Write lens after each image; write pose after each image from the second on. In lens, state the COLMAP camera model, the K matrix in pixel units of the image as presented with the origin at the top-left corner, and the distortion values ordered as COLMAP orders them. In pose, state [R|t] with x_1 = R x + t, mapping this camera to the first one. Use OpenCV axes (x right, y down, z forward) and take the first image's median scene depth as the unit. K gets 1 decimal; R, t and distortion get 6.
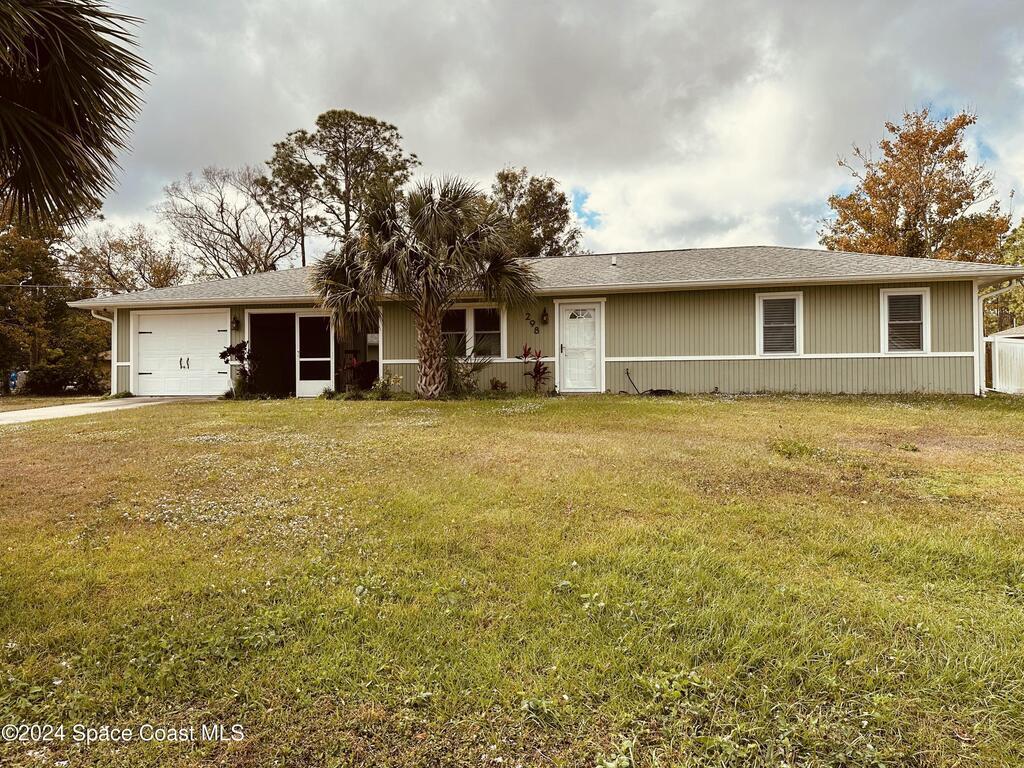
lens RADIAL K [[726.7, 0, 505.6], [0, 726.7, 381.7], [0, 0, 1]] dist [0.009836, -0.000175]
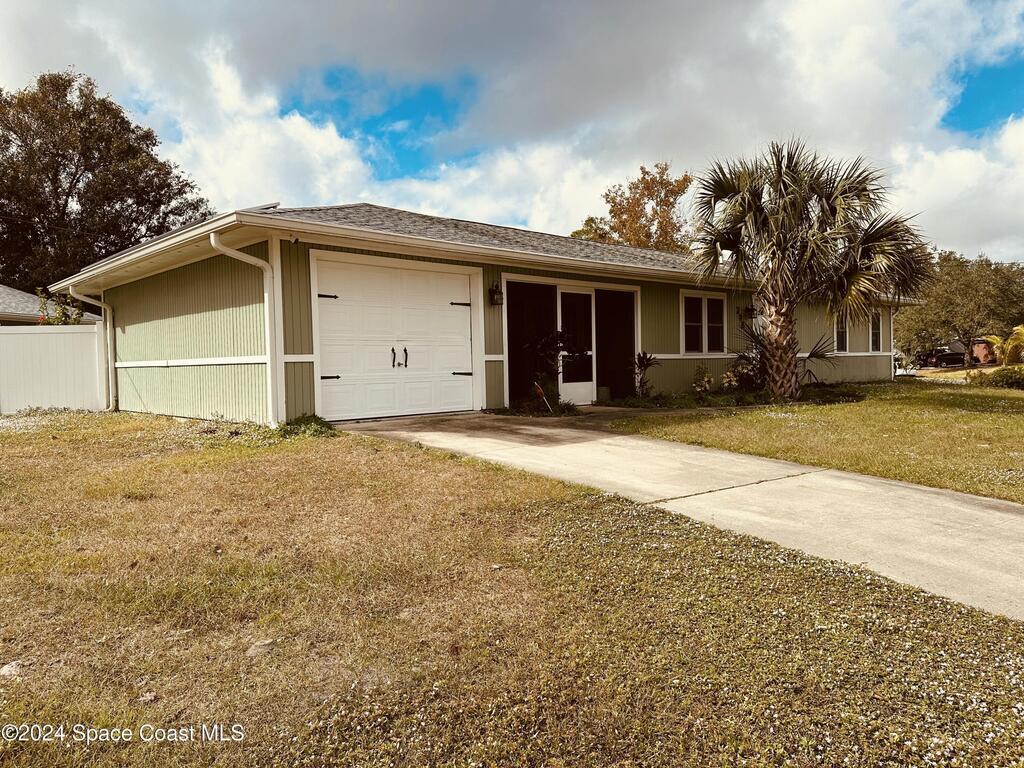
lens RADIAL K [[726.7, 0, 505.6], [0, 726.7, 381.7], [0, 0, 1]] dist [0.009836, -0.000175]
pose [[0.596565, -0.018635, 0.802348, -0.869942], [0.018831, 0.999780, 0.009219, -0.010685], [-0.802344, 0.009609, 0.596785, 0.622876]]
